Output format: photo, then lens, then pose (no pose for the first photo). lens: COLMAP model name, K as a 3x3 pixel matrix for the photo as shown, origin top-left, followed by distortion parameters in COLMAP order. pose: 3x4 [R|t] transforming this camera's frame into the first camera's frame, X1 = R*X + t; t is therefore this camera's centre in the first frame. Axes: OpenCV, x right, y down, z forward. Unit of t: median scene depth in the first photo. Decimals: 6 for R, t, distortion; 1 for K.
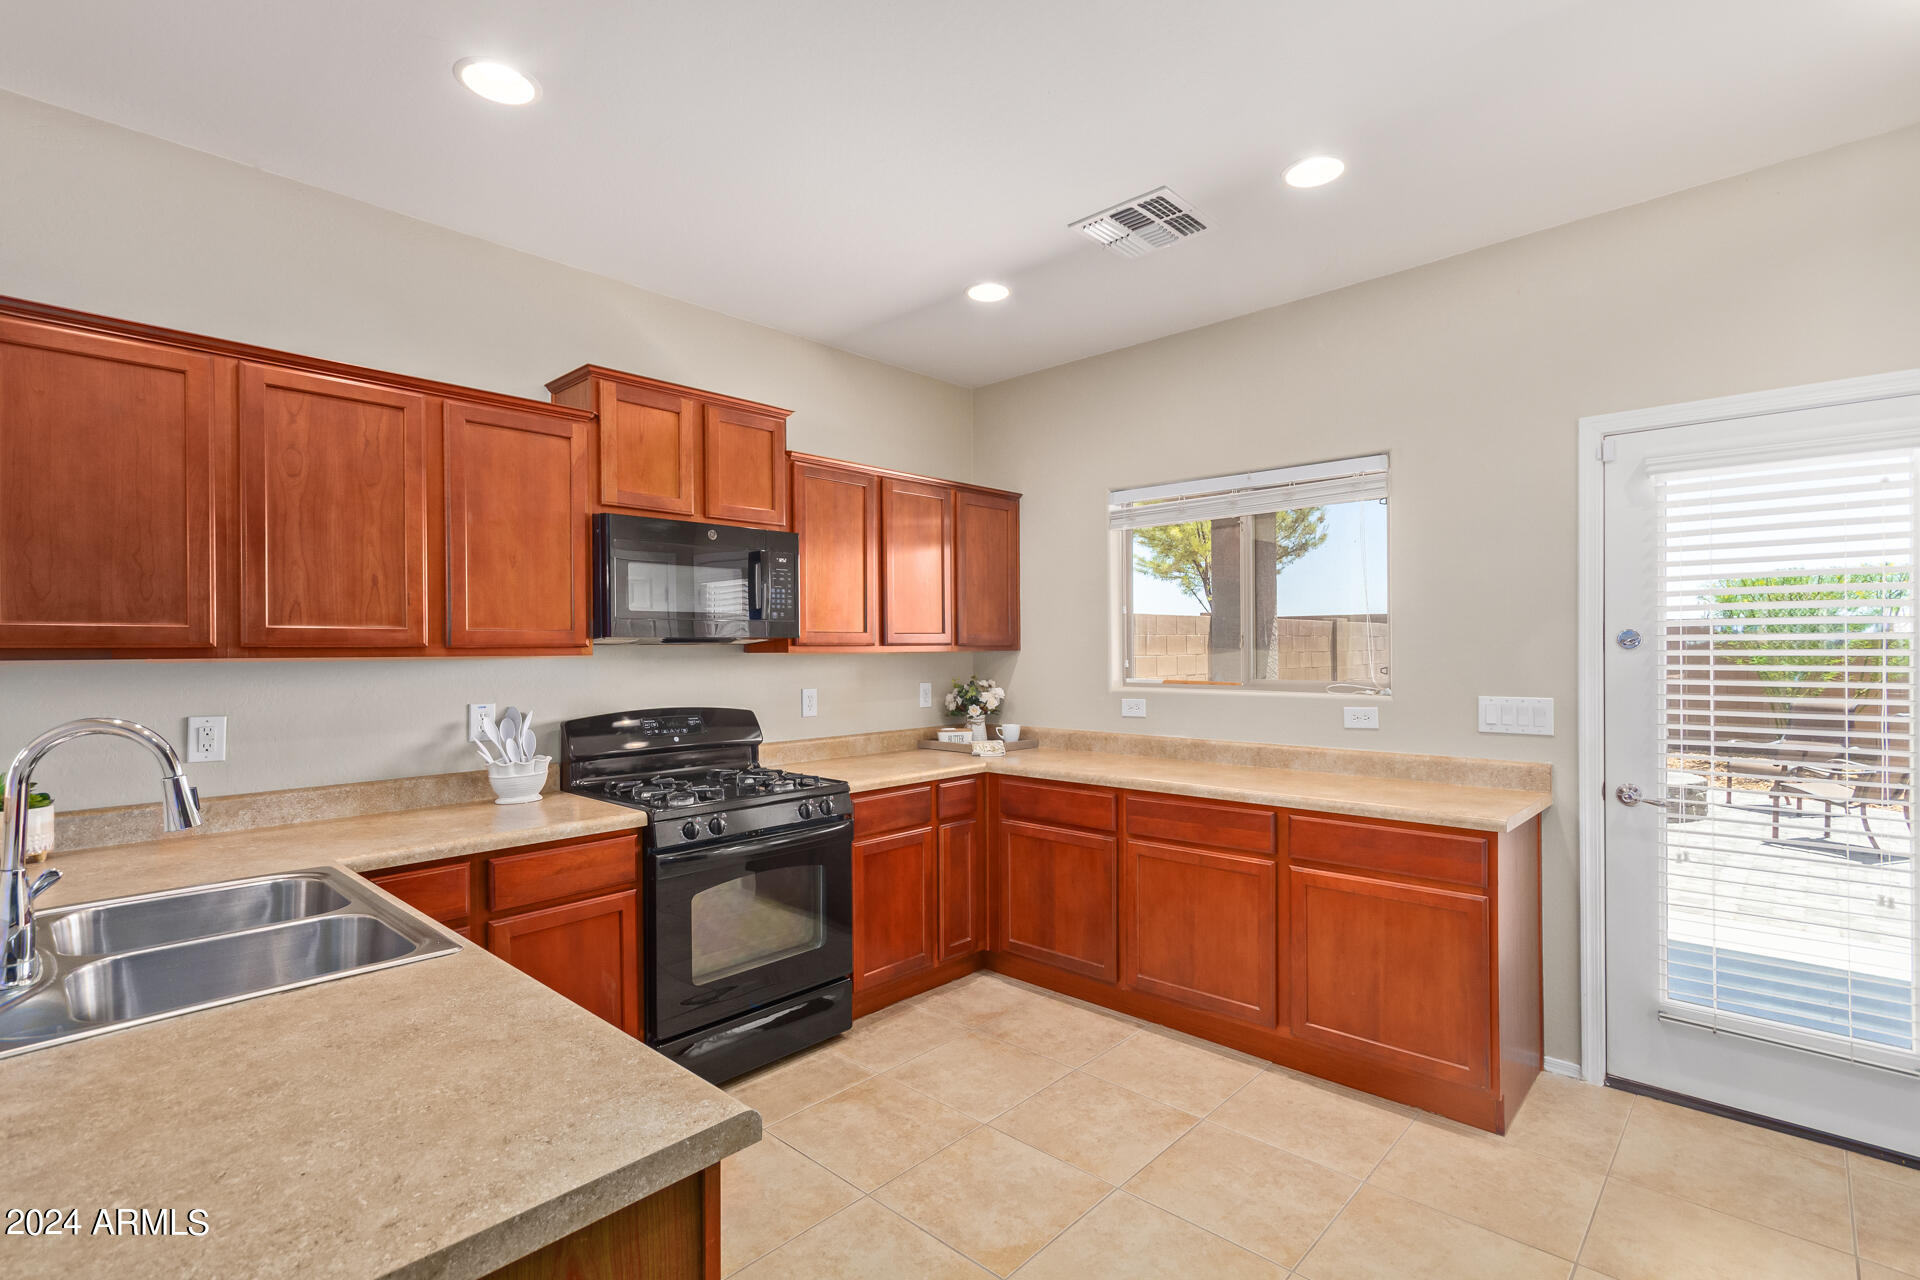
lens RADIAL K [[894.1, 0, 959.1], [0, 894.1, 652.5], [0, 0, 1]] dist [0.003201, 0.003134]
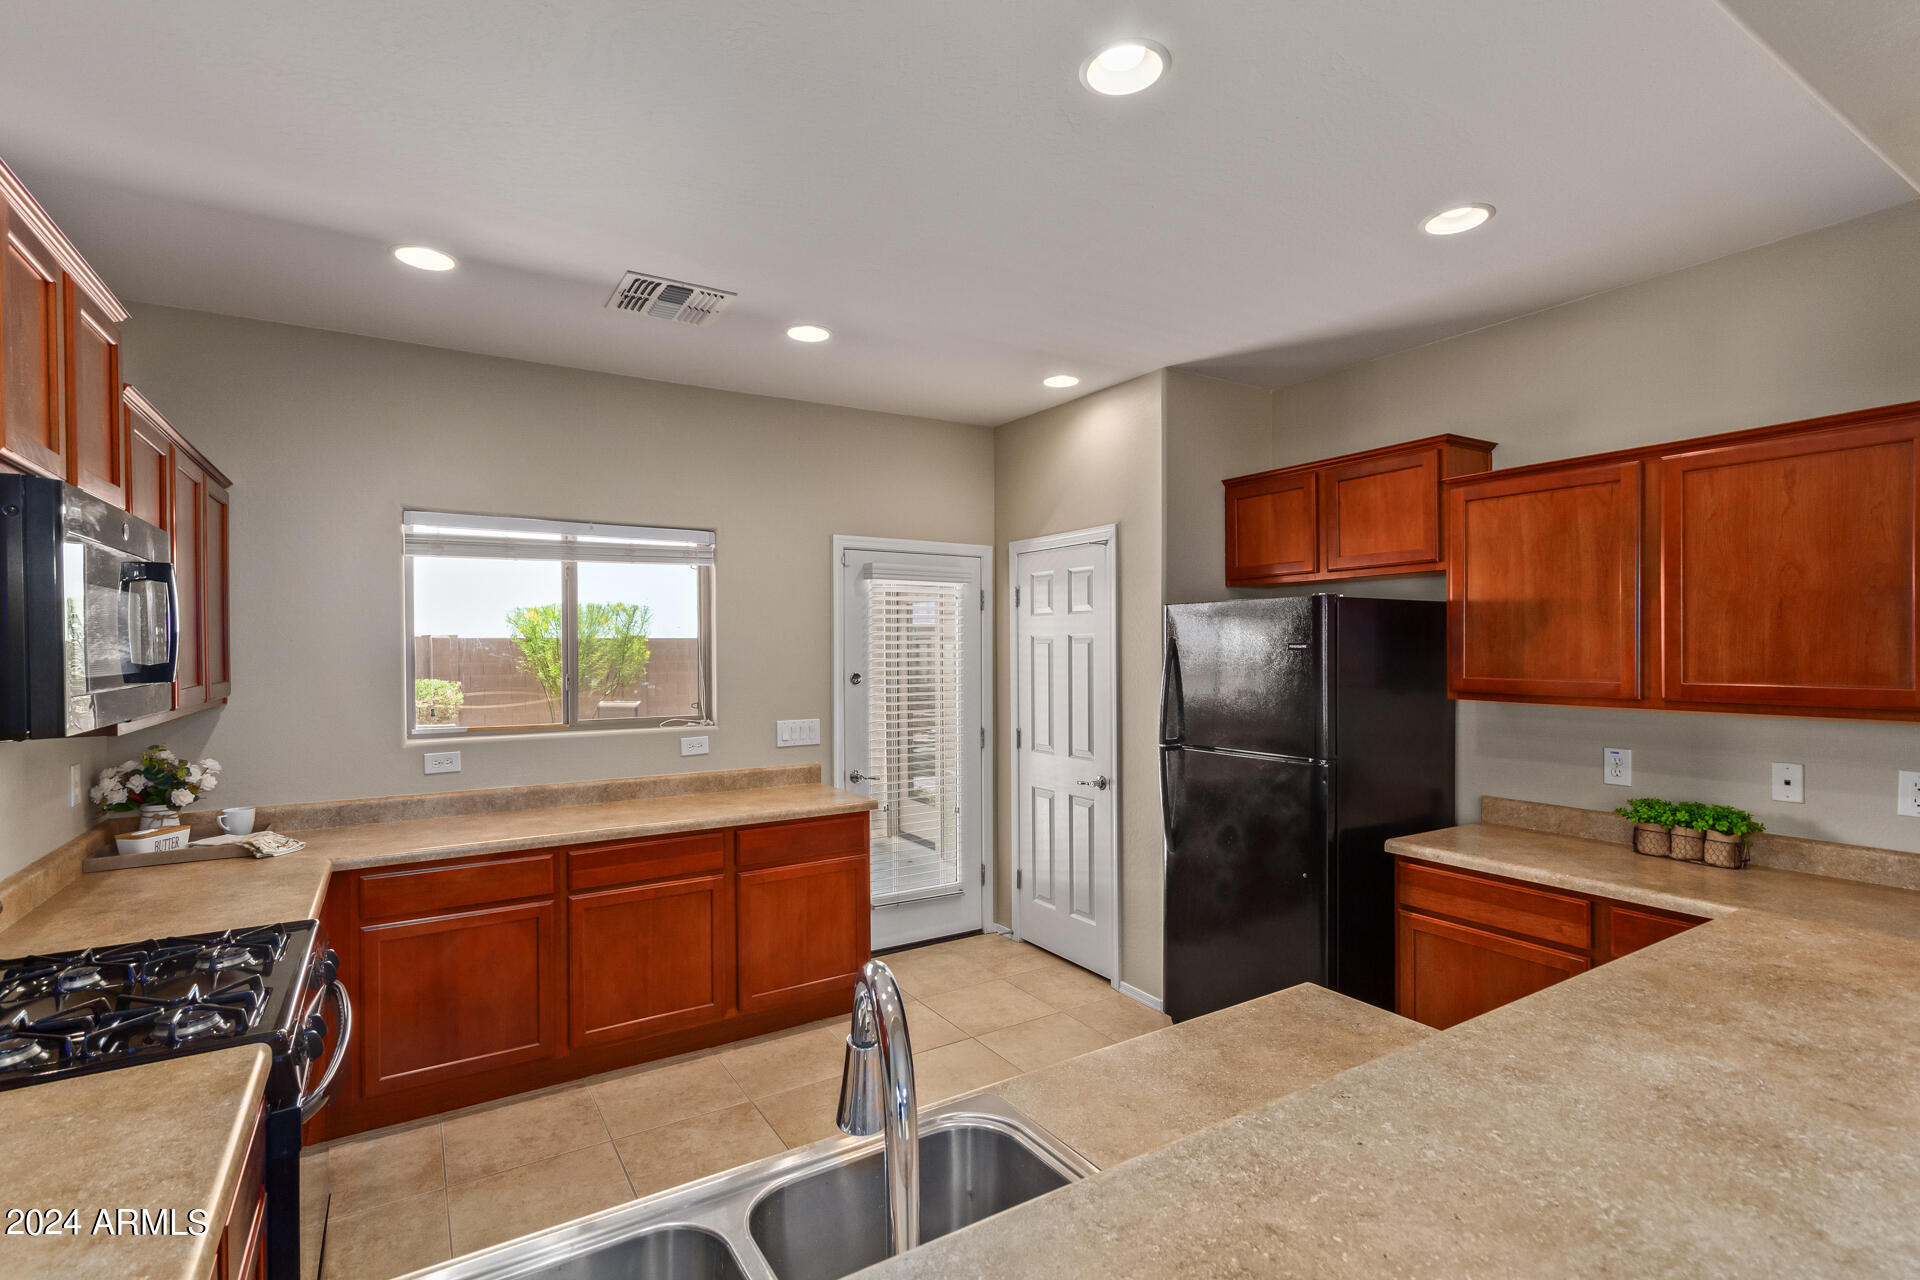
lens RADIAL K [[894.1, 0, 952.9], [0, 894.1, 652.9], [0, 0, 1]] dist [0.003201, 0.003134]
pose [[0.258757, -0.001753, 0.965941, -0.706061], [0.007858, 0.999969, -0.000290, -0.056108], [-0.965910, 0.007666, 0.258763, 0.391768]]
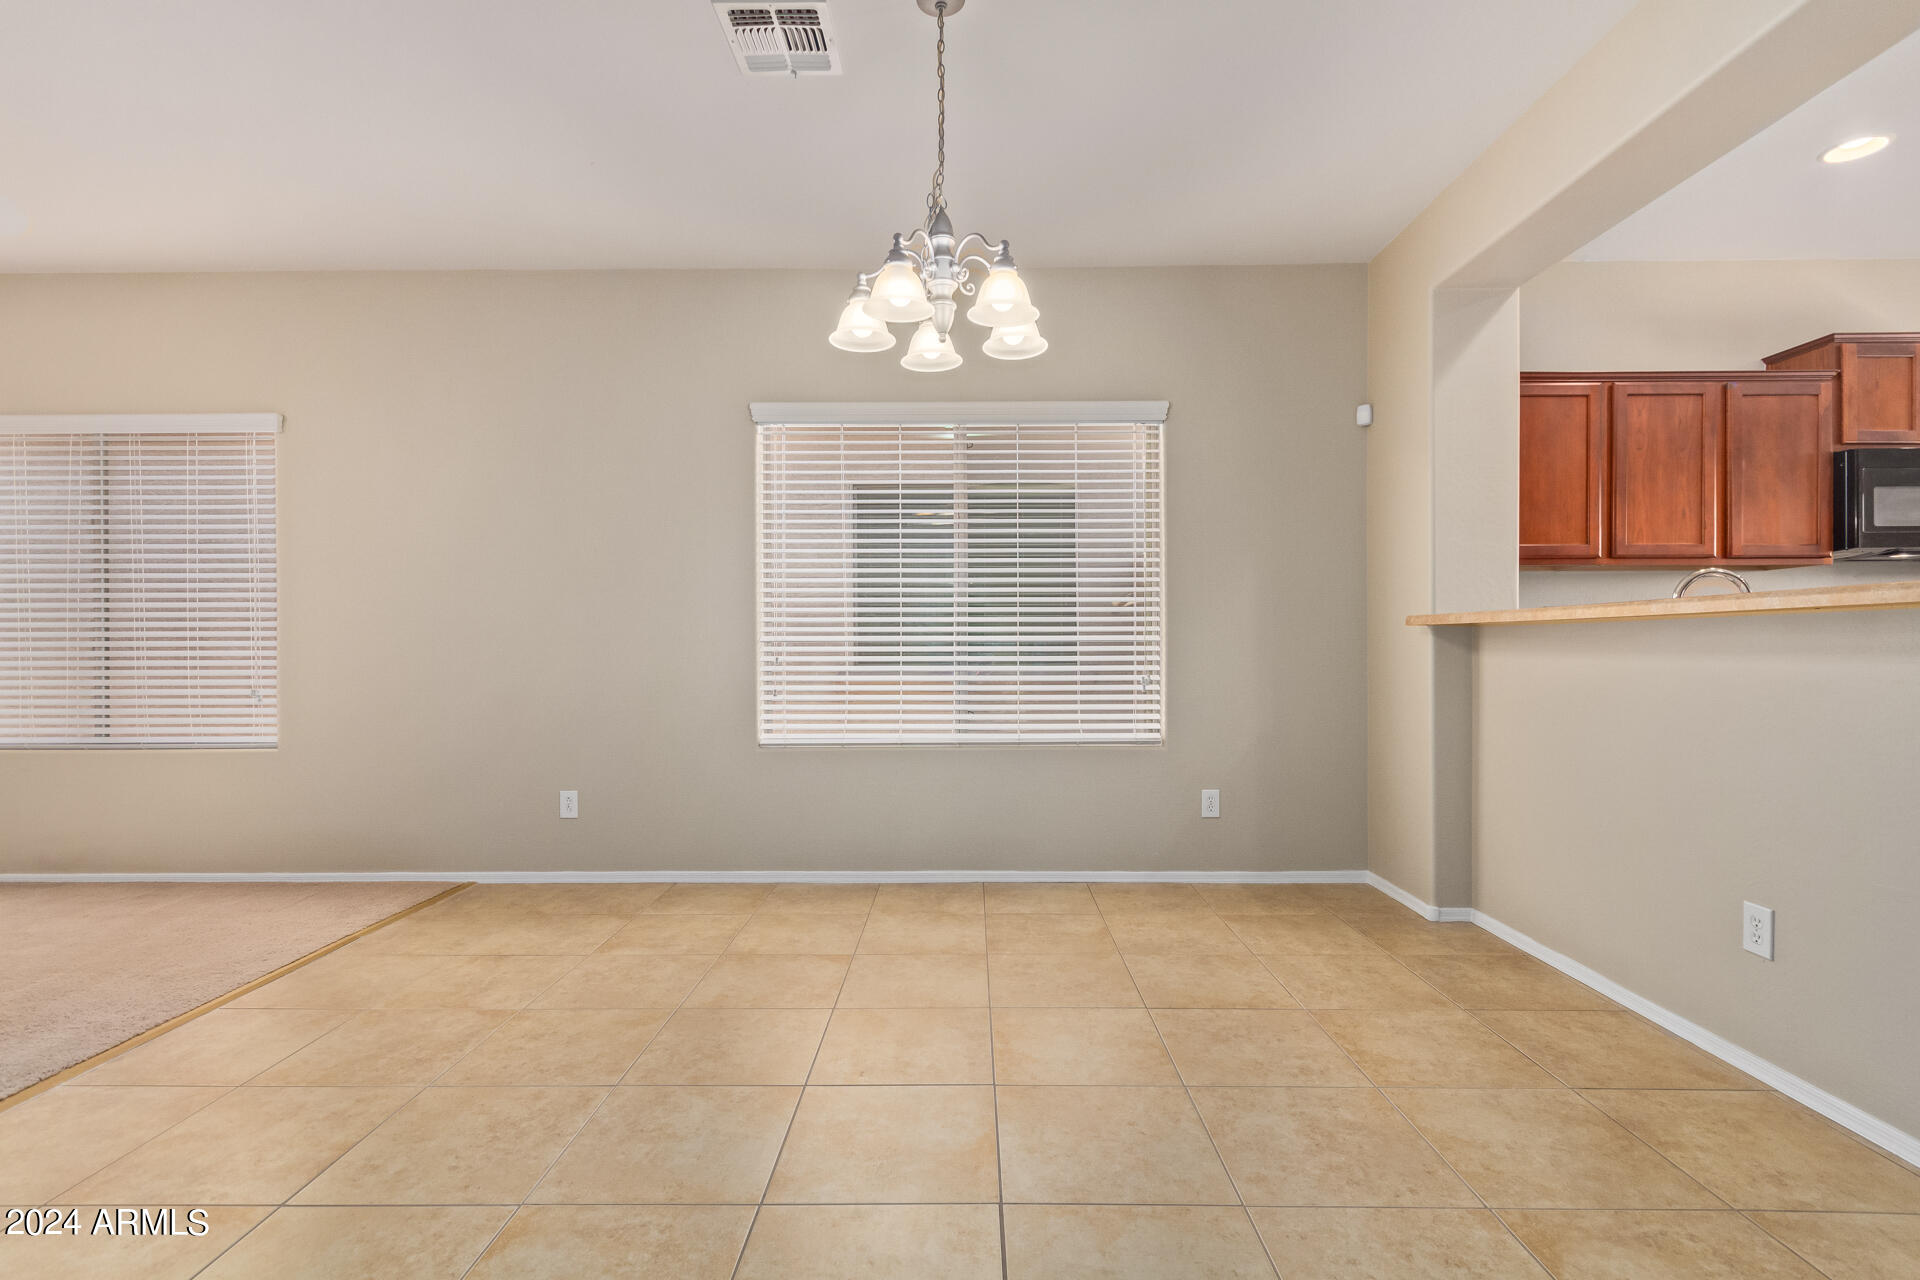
lens RADIAL K [[894.1, 0, 950.3], [0, 894.1, 653.5], [0, 0, 1]] dist [0.003201, 0.003134]
pose [[0.673152, -0.001433, -0.739503, -0.304564], [-0.002429, 0.999988, -0.004149, 0.132817], [0.739500, 0.004589, 0.673141, -0.744577]]
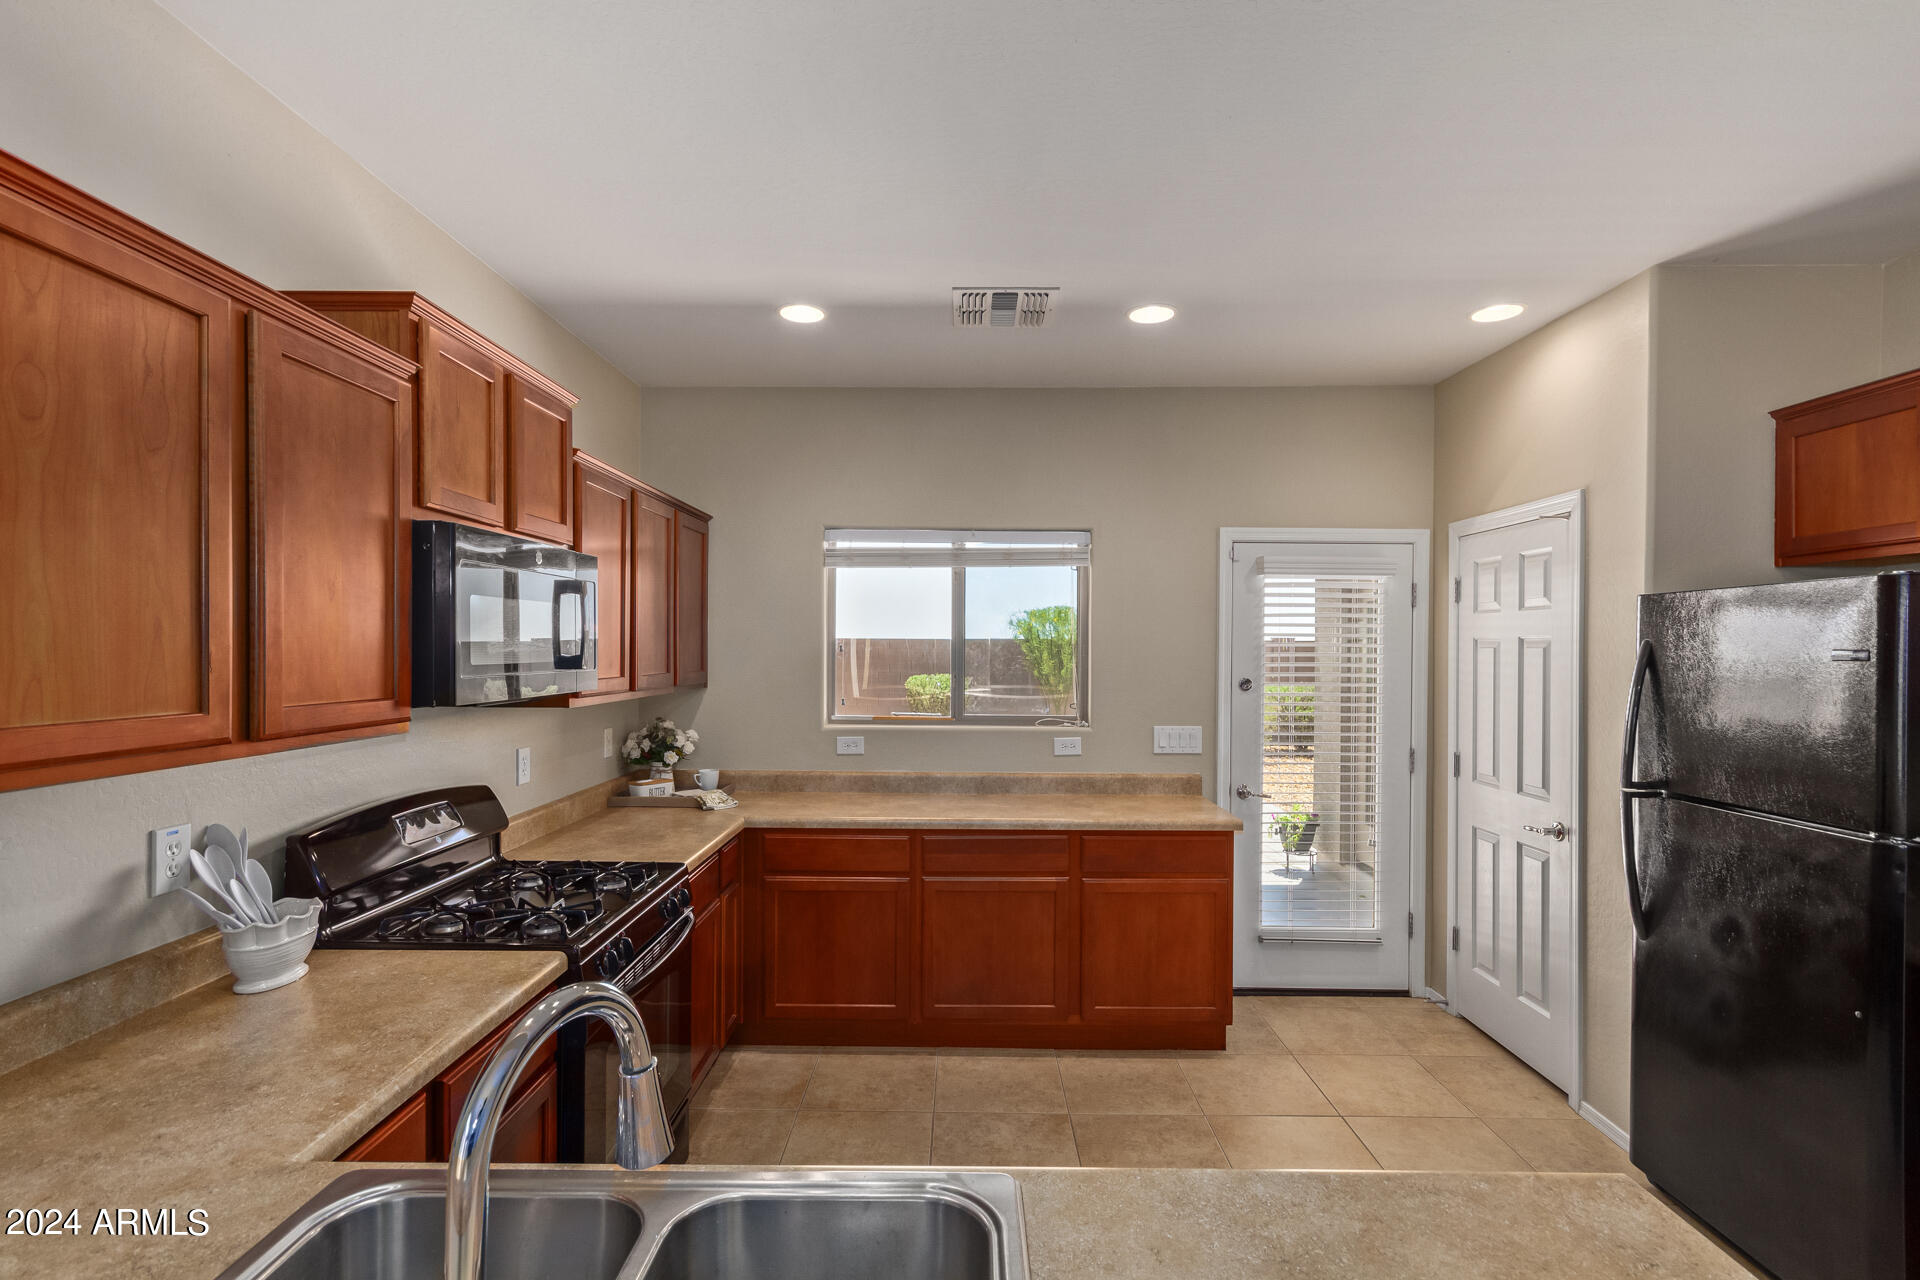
lens RADIAL K [[894.1, 0, 956.3], [0, 894.1, 653.1], [0, 0, 1]] dist [0.003201, 0.003134]
pose [[0.737606, 0.007450, 0.675190, -0.544366], [-0.007523, 0.999968, -0.002815, -0.055329], [-0.675190, -0.003003, 0.737638, 0.230612]]
